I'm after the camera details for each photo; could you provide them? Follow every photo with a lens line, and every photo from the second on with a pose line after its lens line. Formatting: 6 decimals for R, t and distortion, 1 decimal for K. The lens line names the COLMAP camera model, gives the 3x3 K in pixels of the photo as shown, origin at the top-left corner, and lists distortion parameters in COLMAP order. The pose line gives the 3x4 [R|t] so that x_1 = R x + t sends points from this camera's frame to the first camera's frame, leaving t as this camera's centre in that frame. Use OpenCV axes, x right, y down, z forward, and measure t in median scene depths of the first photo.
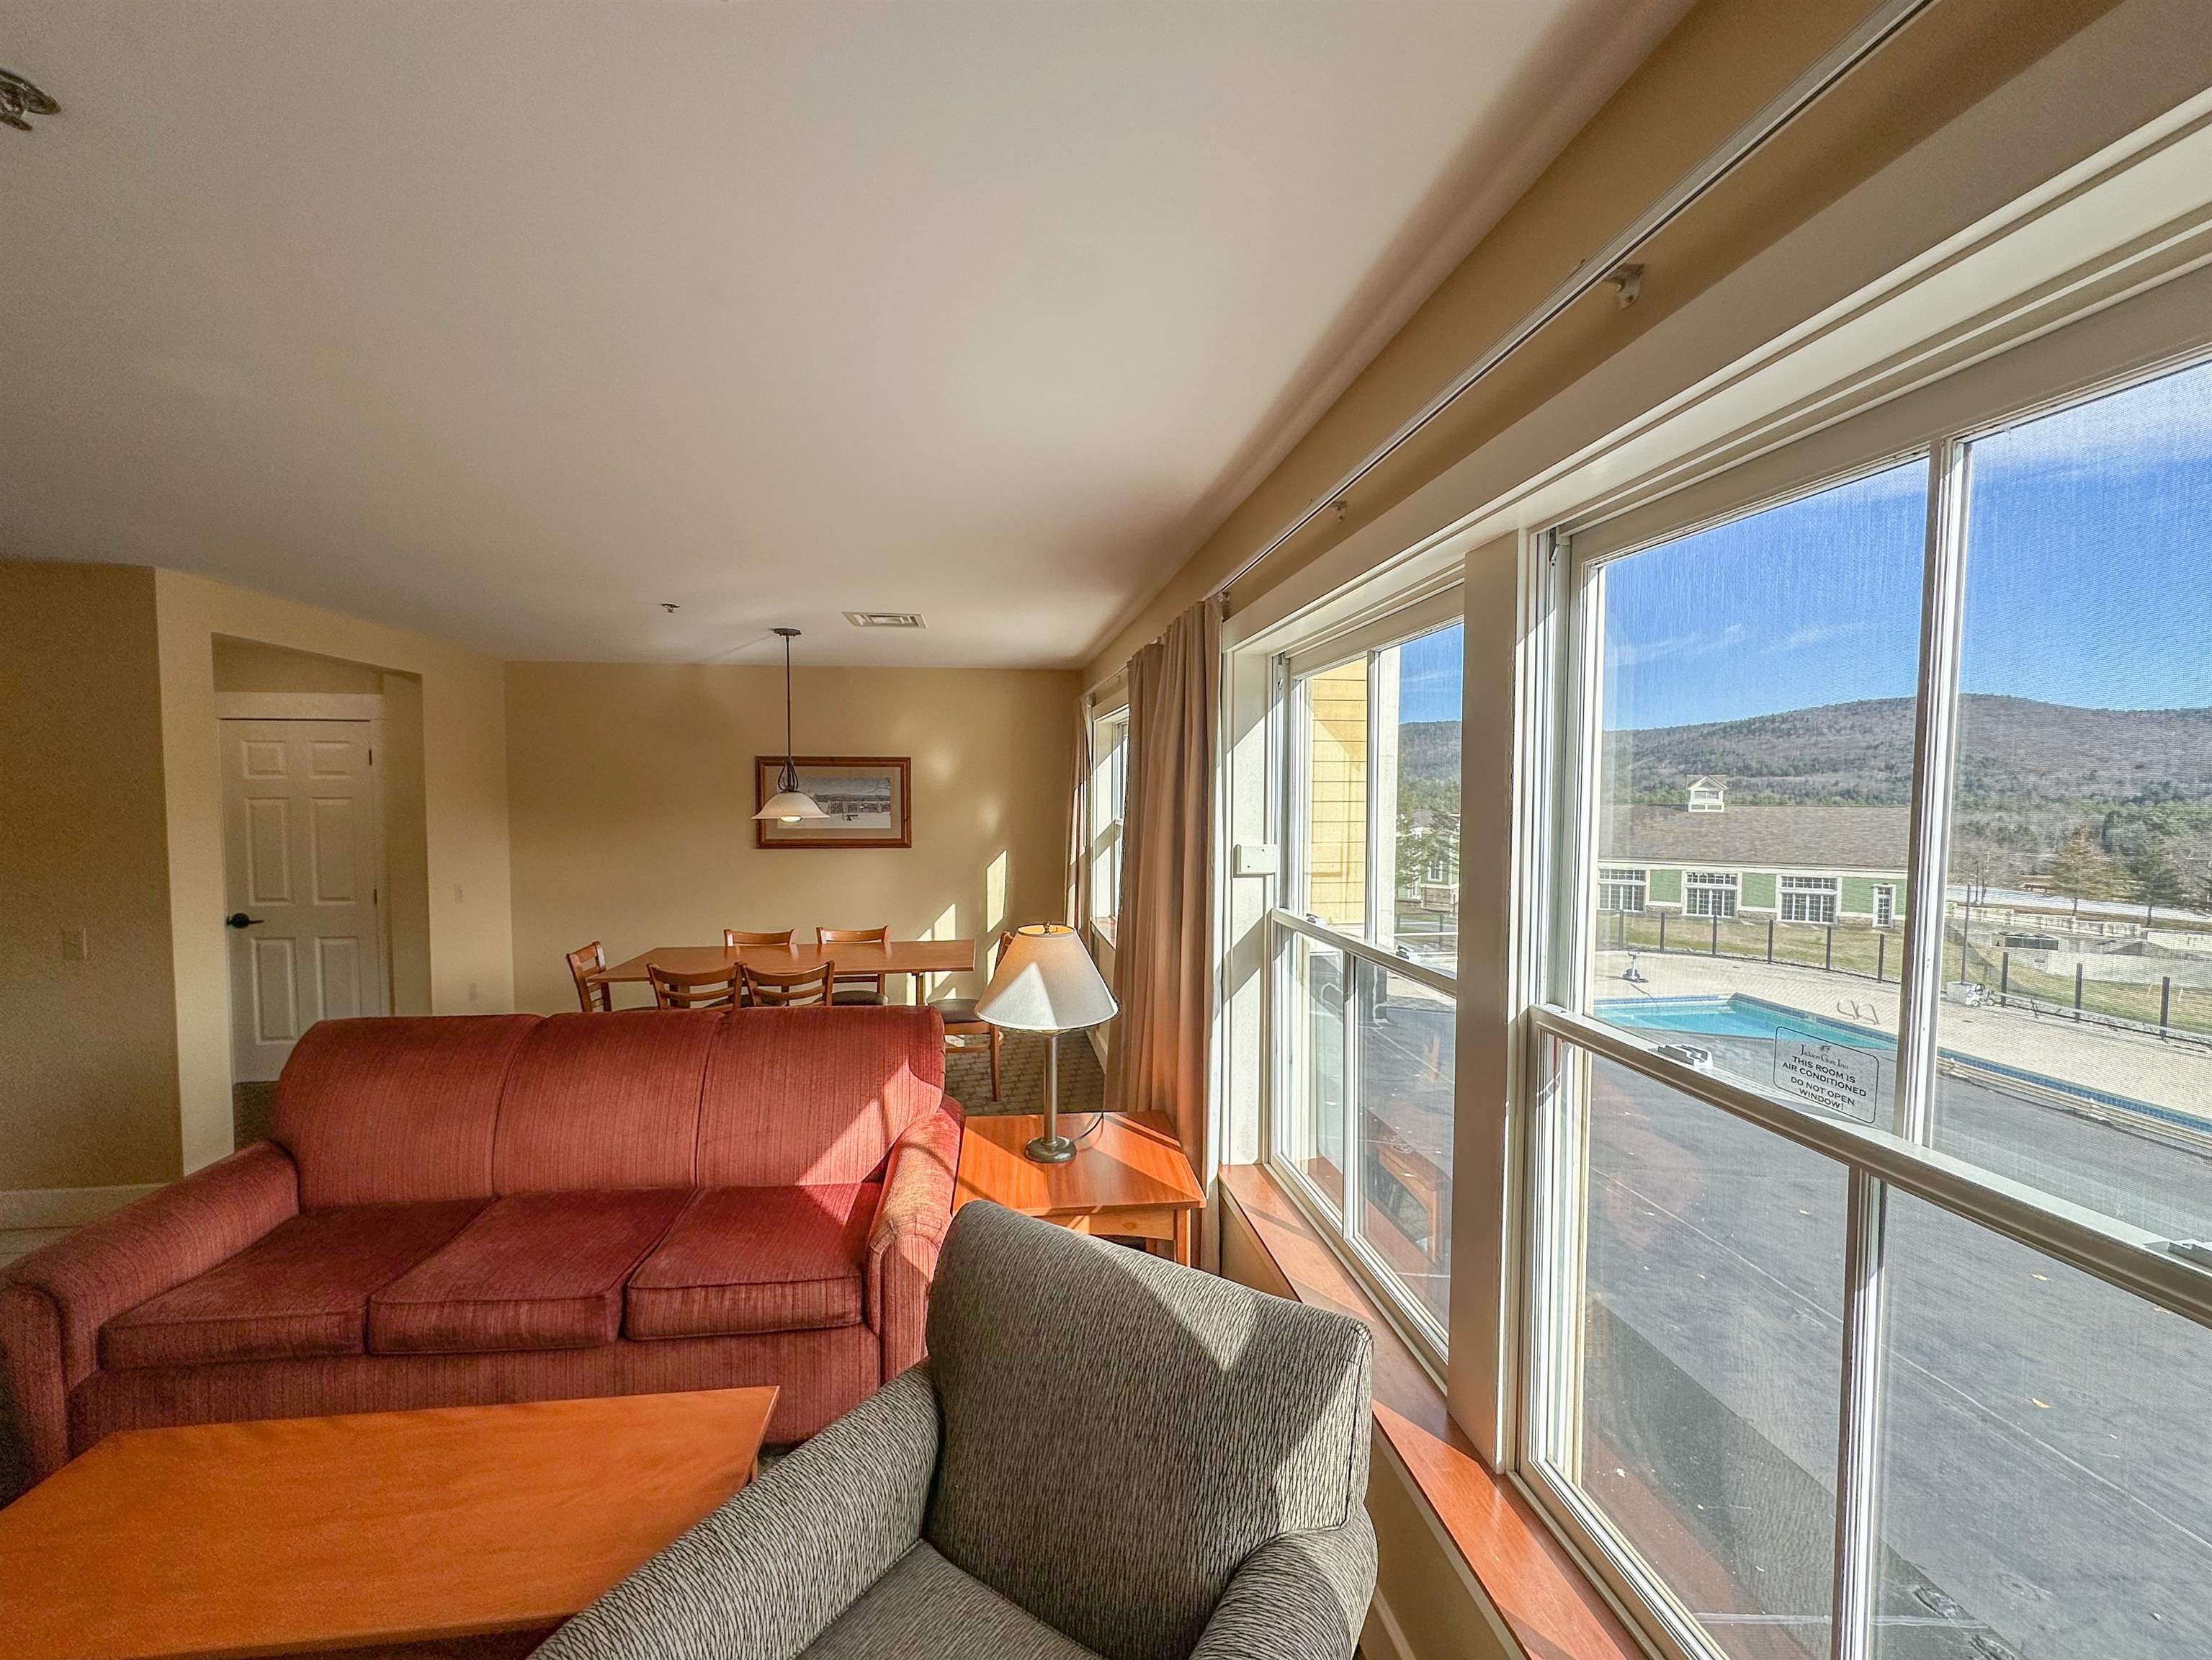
lens RADIAL K [[879.7, 0, 1106.2], [0, 879.7, 834.1], [0, 0, 1]] dist [-0.006319, 0.000888]
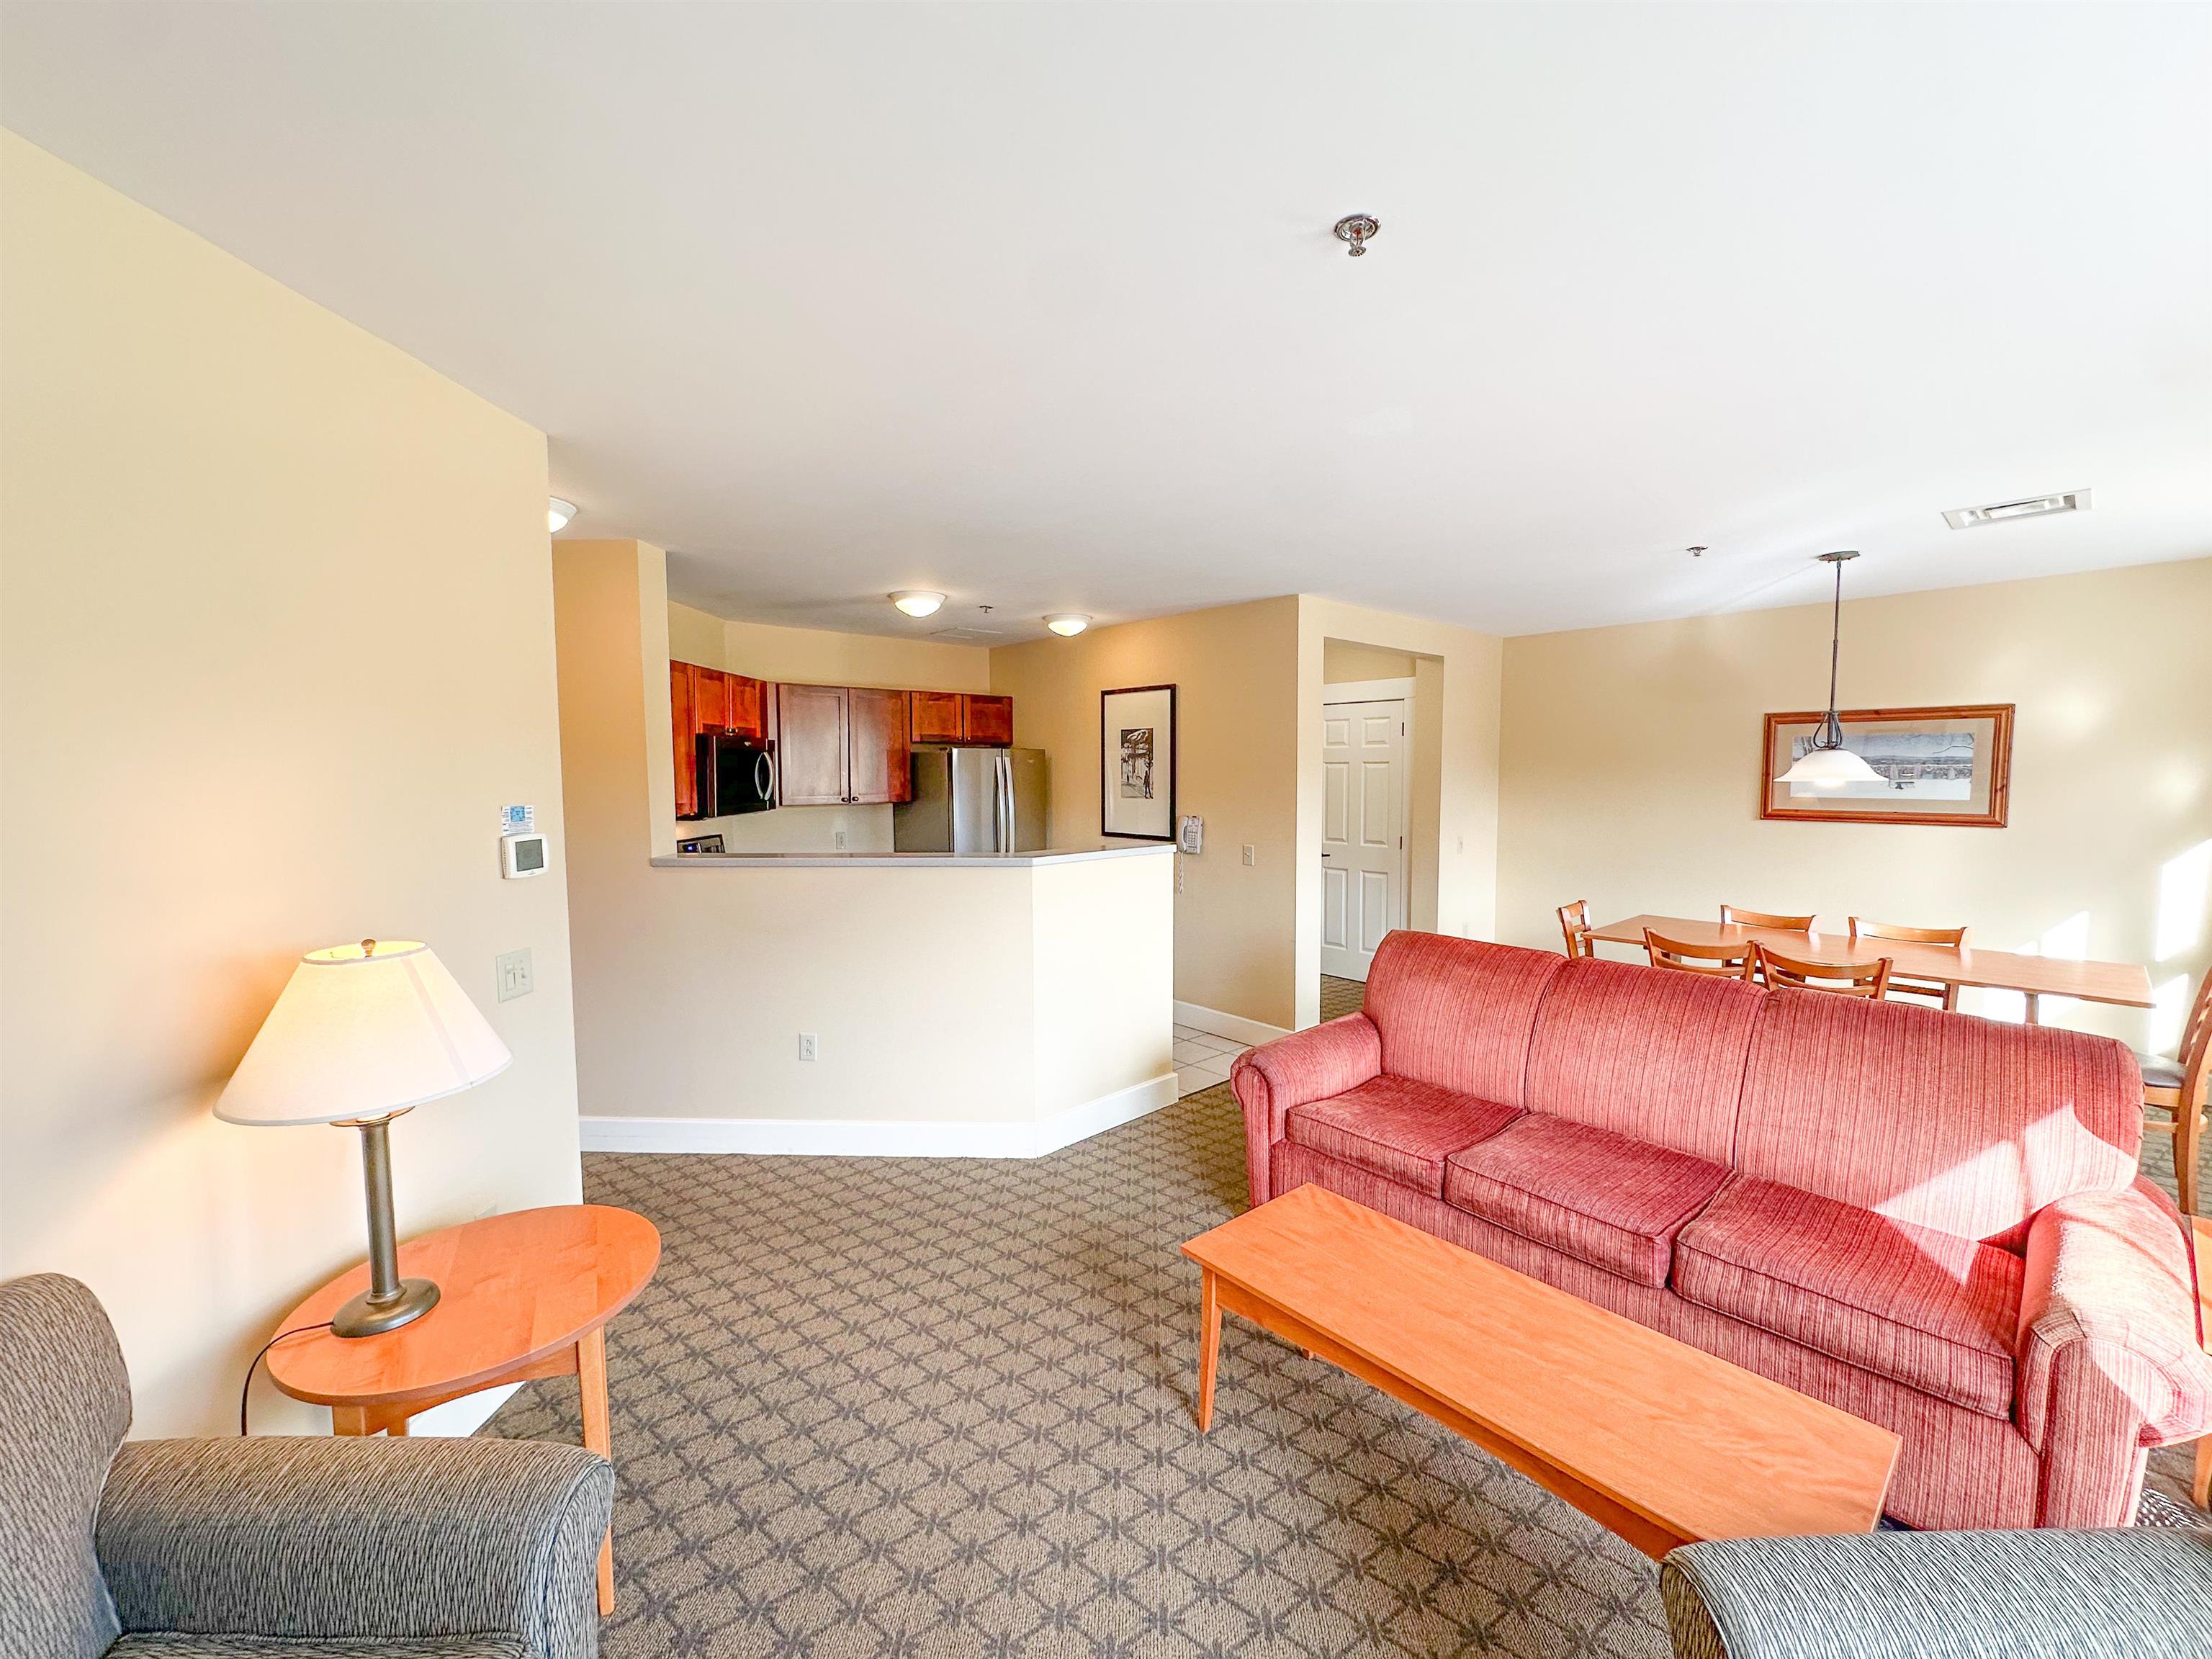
lens RADIAL K [[879.6, 0, 1117.5], [0, 879.6, 829.3], [0, 0, 1]] dist [-0.006319, 0.000888]
pose [[0.561335, 0.055906, -0.825698, -0.091411], [-0.036820, 0.998415, 0.042569, 0.032738], [0.826769, 0.006507, 0.562503, -0.050724]]
